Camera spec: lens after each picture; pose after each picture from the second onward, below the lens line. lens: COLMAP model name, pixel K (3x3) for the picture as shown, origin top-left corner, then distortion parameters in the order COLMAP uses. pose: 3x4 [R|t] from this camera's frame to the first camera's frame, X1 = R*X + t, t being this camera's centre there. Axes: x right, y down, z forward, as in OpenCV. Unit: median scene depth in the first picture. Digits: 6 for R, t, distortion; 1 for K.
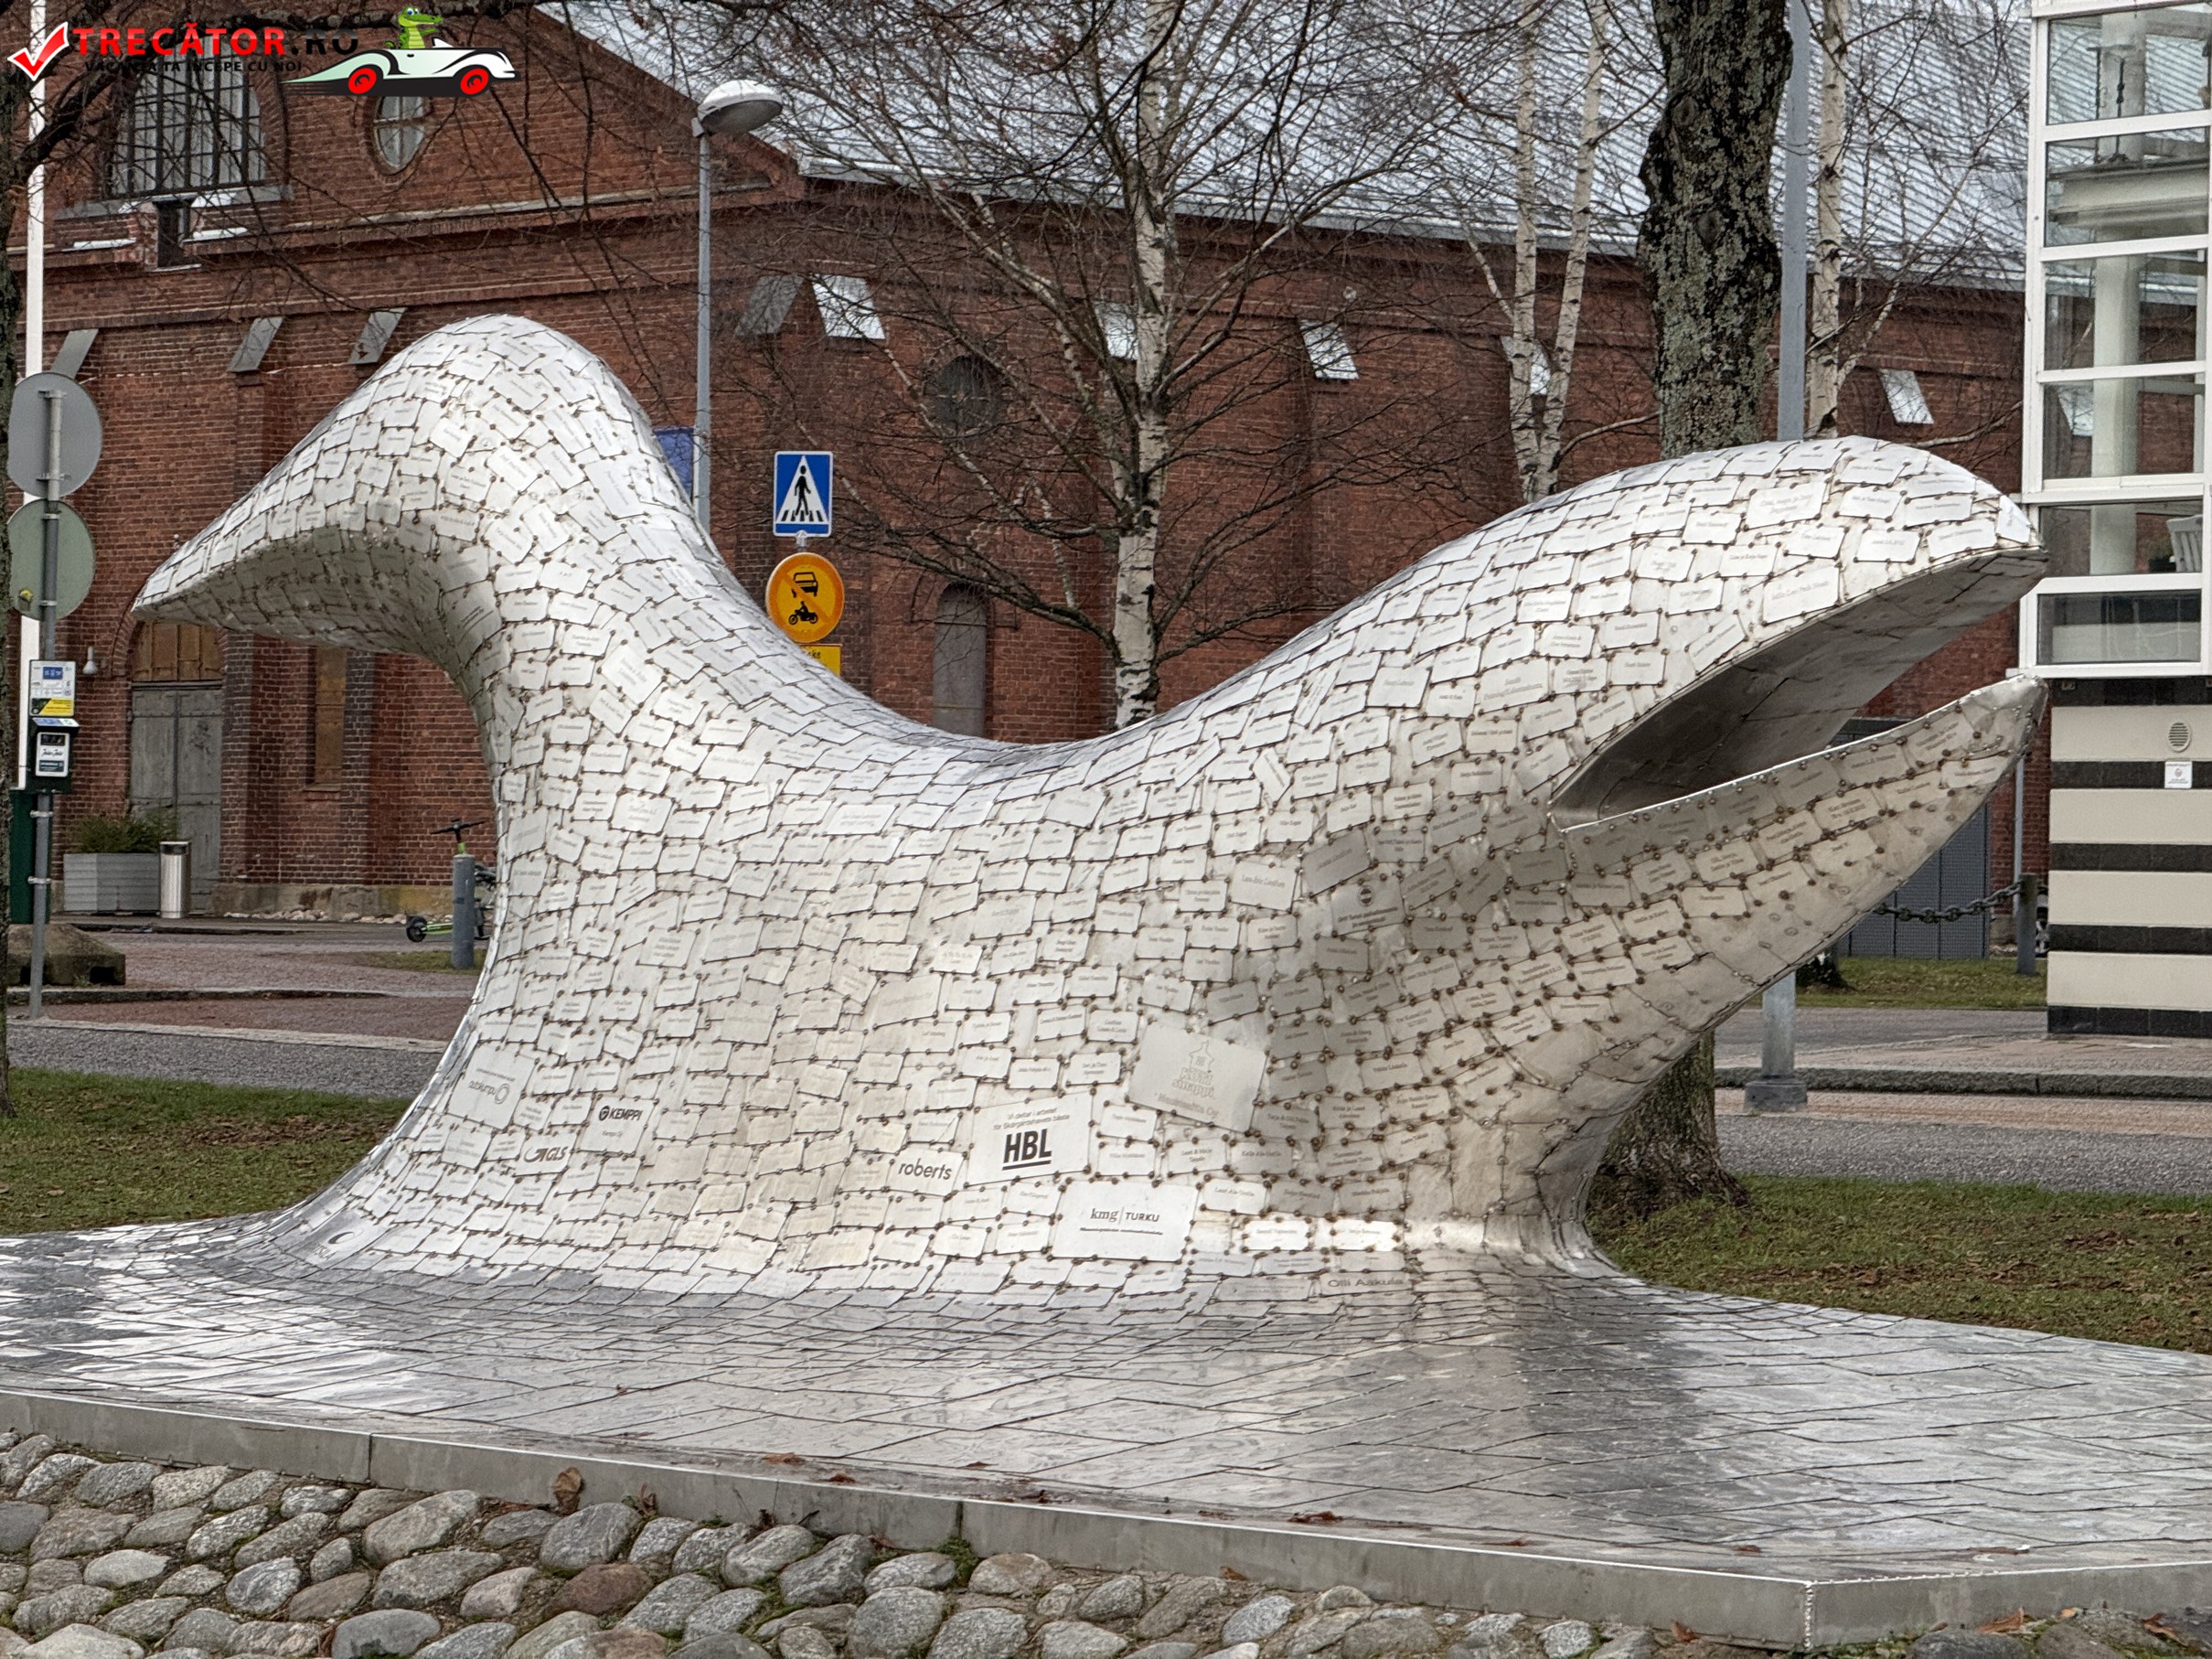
lens RADIAL K [[7560.7, 0, 1106.0], [0, 7560.7, 829.5], [0, 0, 1]] dist [0.180581, 1.941462]
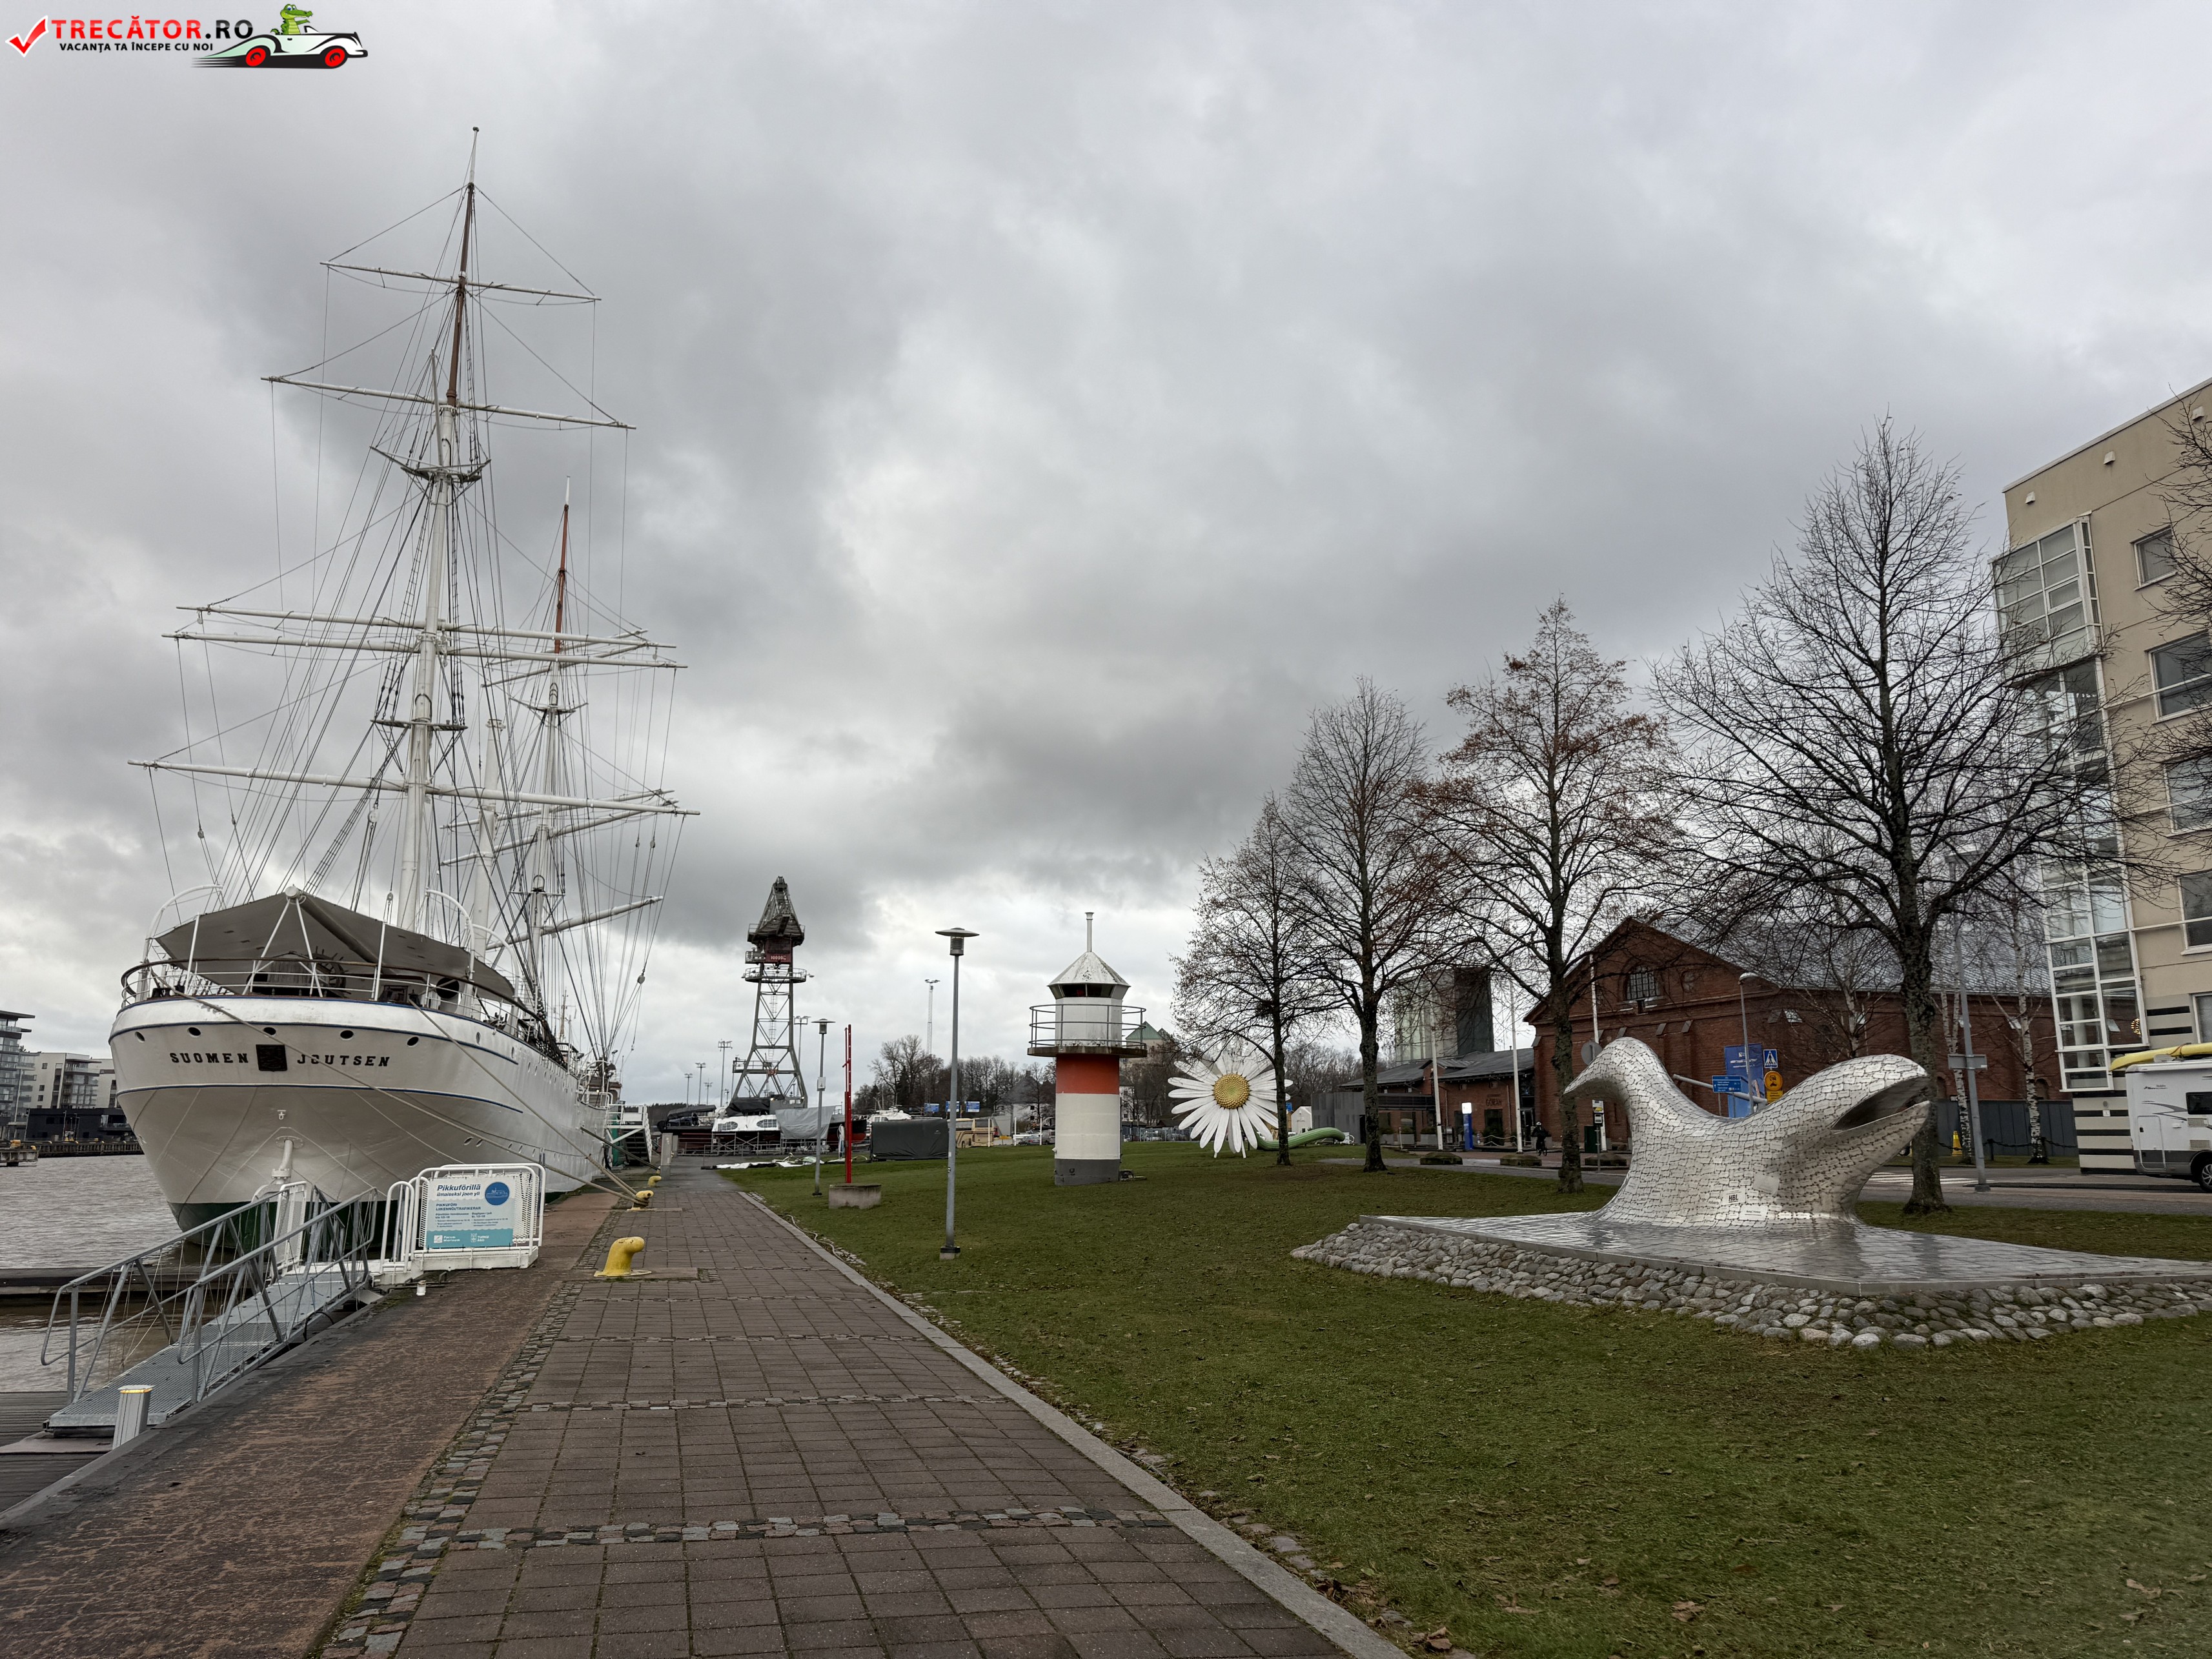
lens RADIAL K [[1535.0, 0, 1159.3], [0, 1535.0, 888.3], [0, 0, 1]] dist [-0.052740, -0.003778]
pose [[0.909533, -0.072653, -0.409233, 0.072874], [0.006714, 0.987044, -0.160312, -0.002303], [0.415578, 0.143061, 0.898236, -0.110915]]
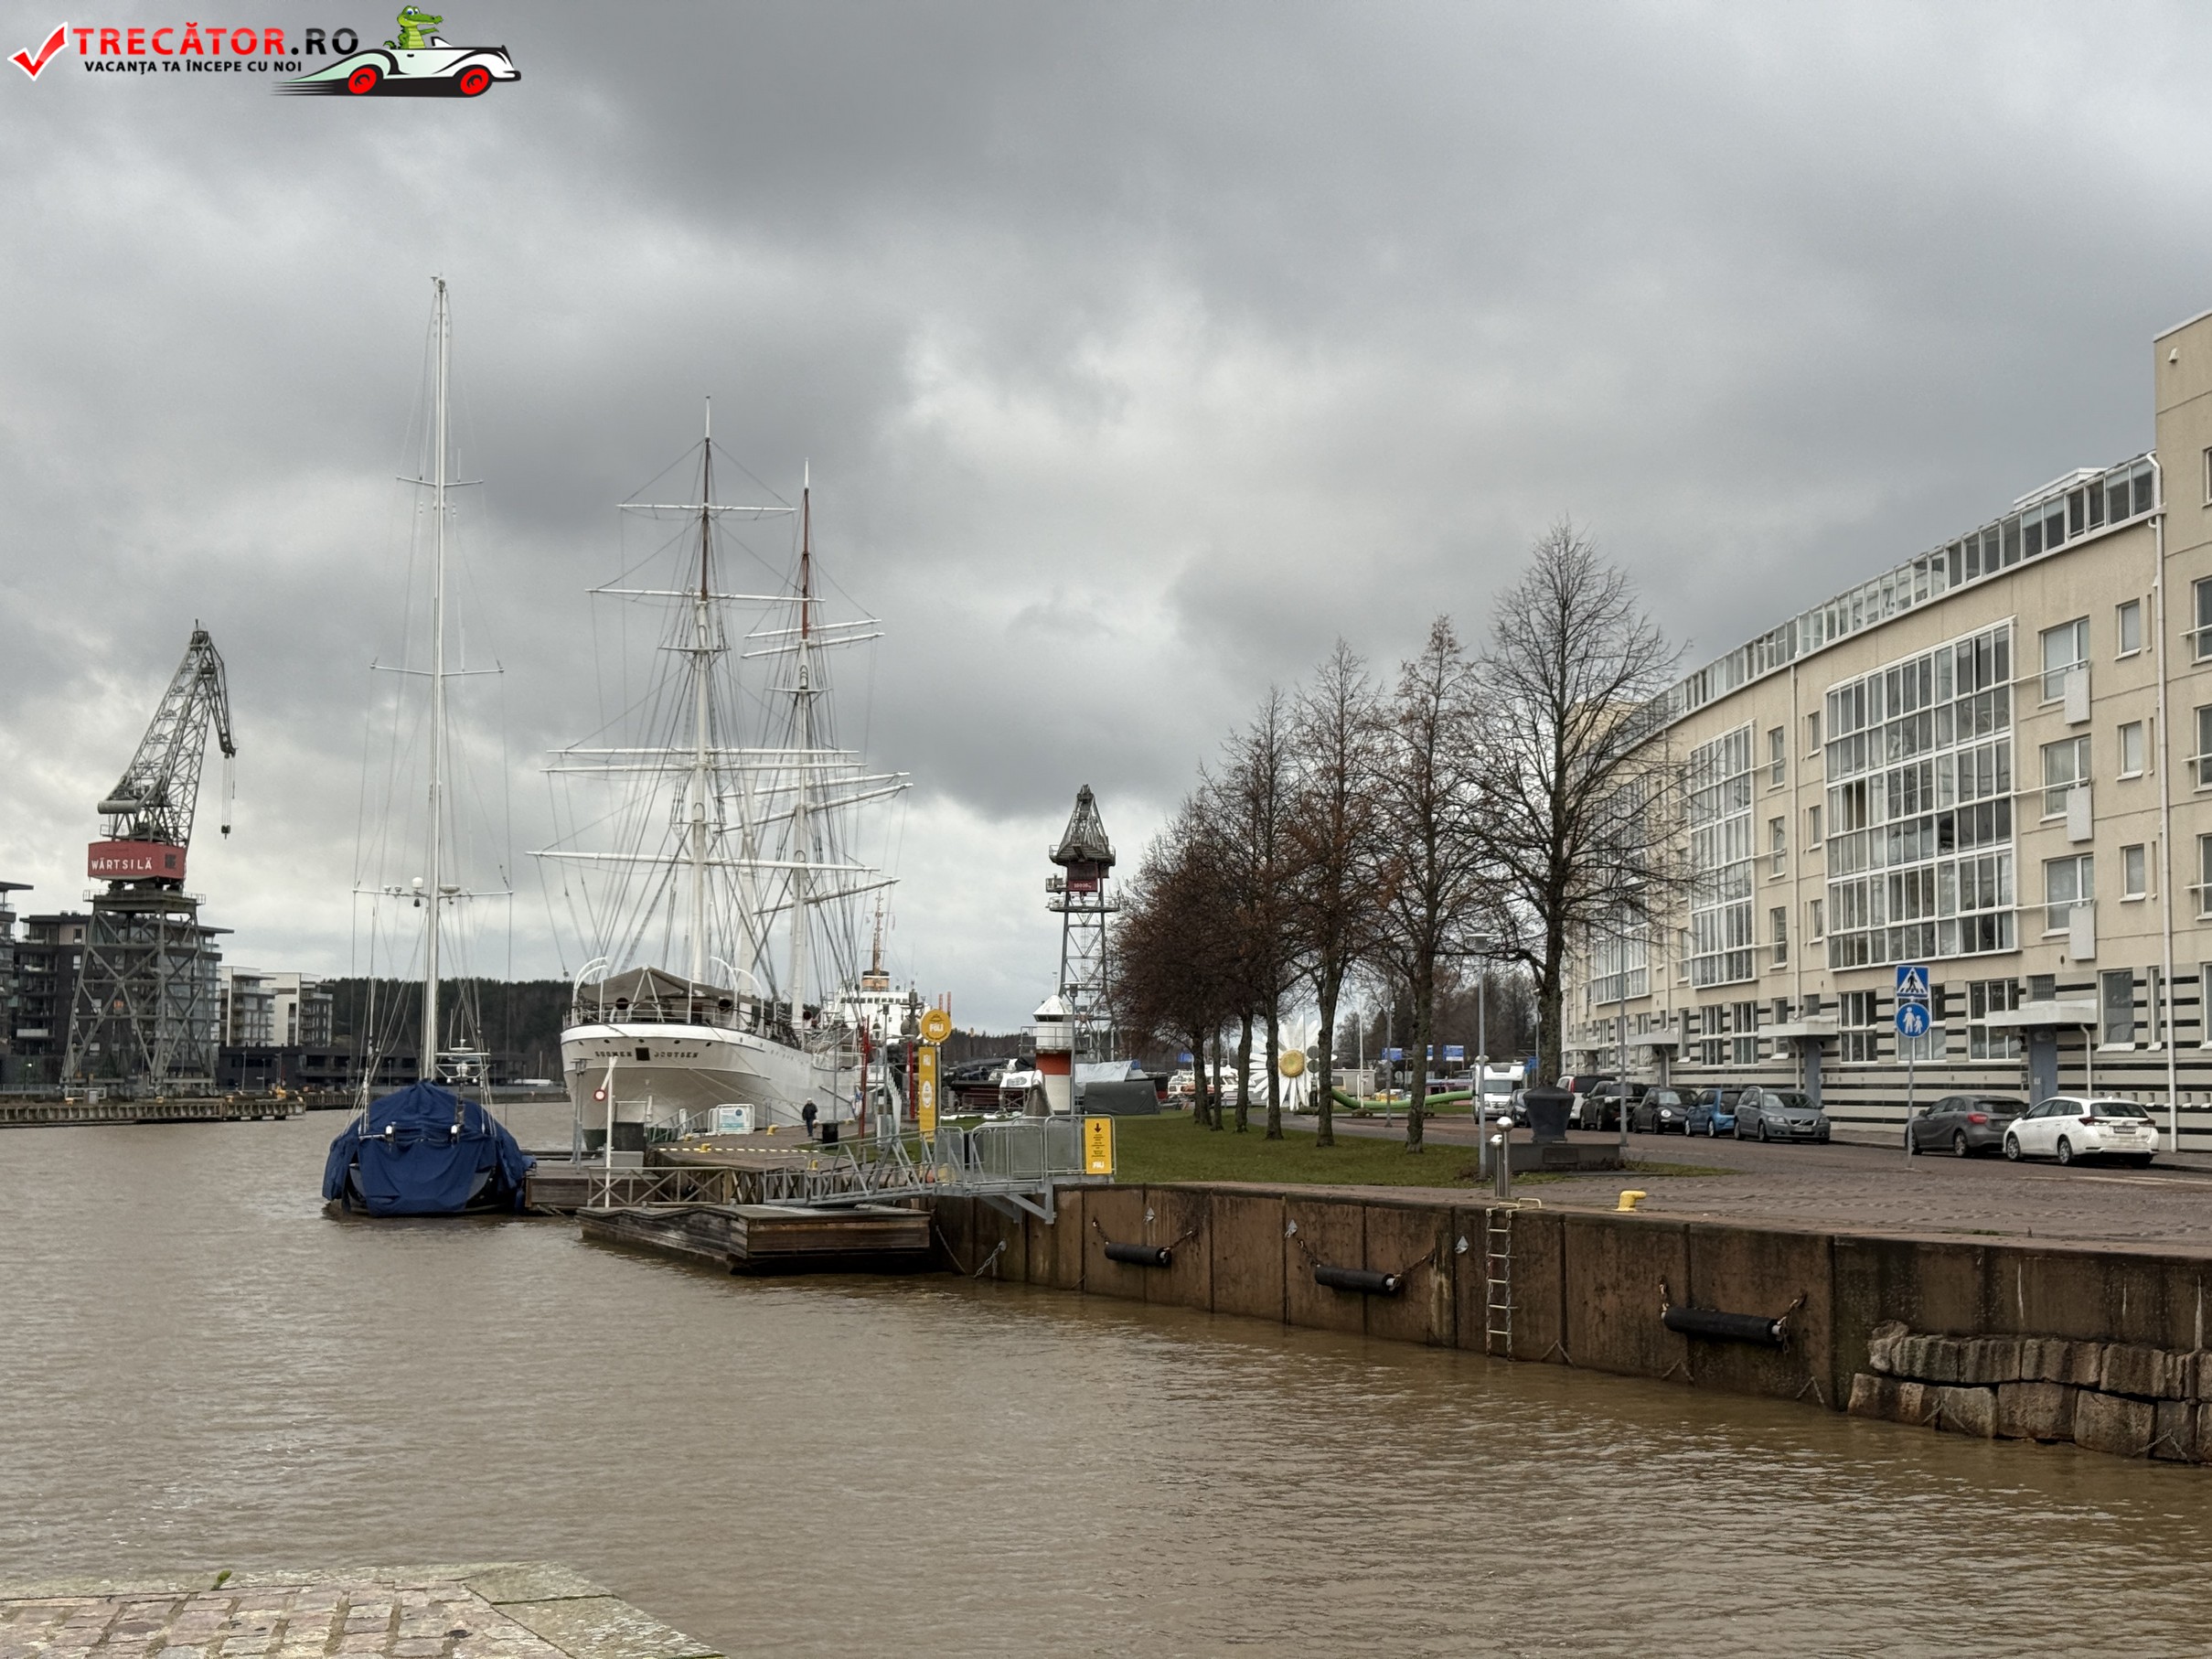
lens RADIAL K [[3104.0, 0, 1106.0], [0, 3104.0, 829.5], [0, 0, 1]] dist [-0.378512, 0.011485]
pose [[0.733591, -0.057696, -0.677138, 1.877425], [0.000138, 0.996402, -0.084749, -0.007063], [0.679592, 0.062077, 0.730959, -1.628614]]
